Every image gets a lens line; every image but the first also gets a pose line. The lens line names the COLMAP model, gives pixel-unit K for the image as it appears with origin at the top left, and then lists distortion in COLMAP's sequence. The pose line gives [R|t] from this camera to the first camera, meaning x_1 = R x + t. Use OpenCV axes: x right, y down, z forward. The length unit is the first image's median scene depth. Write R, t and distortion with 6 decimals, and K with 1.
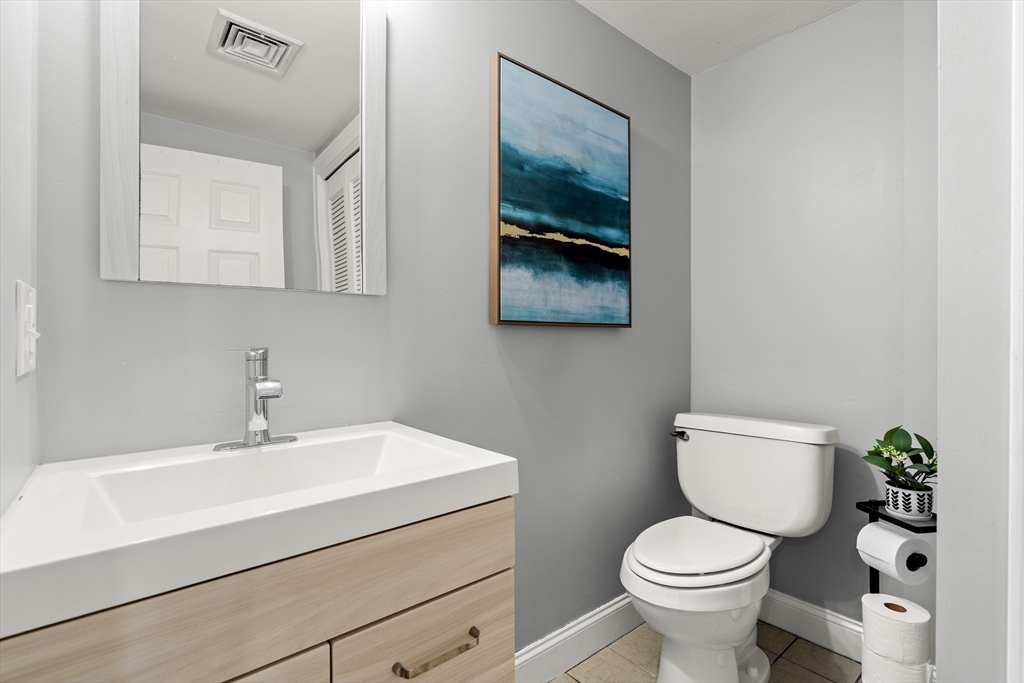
lens RADIAL K [[469.1, 0, 512.2], [0, 469.1, 337.6], [0, 0, 1]] dist [0.000073, 0.000237]
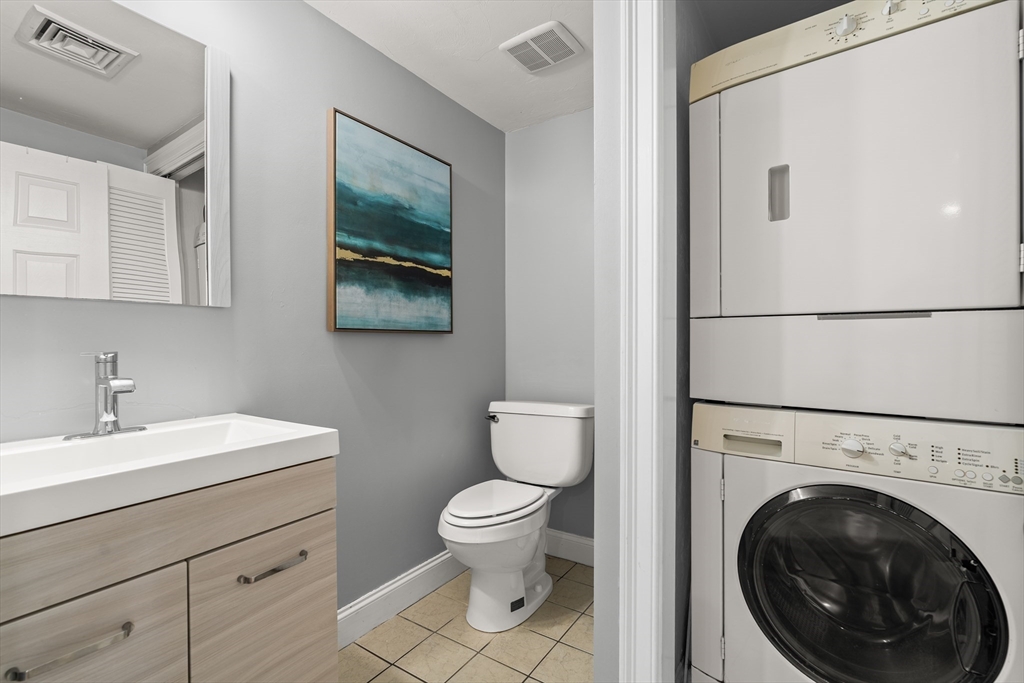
lens RADIAL K [[464.0, 0, 514.0], [0, 464.0, 341.6], [0, 0, 1]] dist [-0.004480, 0.000676]
pose [[0.959042, -0.003629, 0.283240, 0.072843], [0.003616, 0.999993, 0.000568, -0.000545], [-0.283240, 0.000479, 0.959049, -0.275179]]
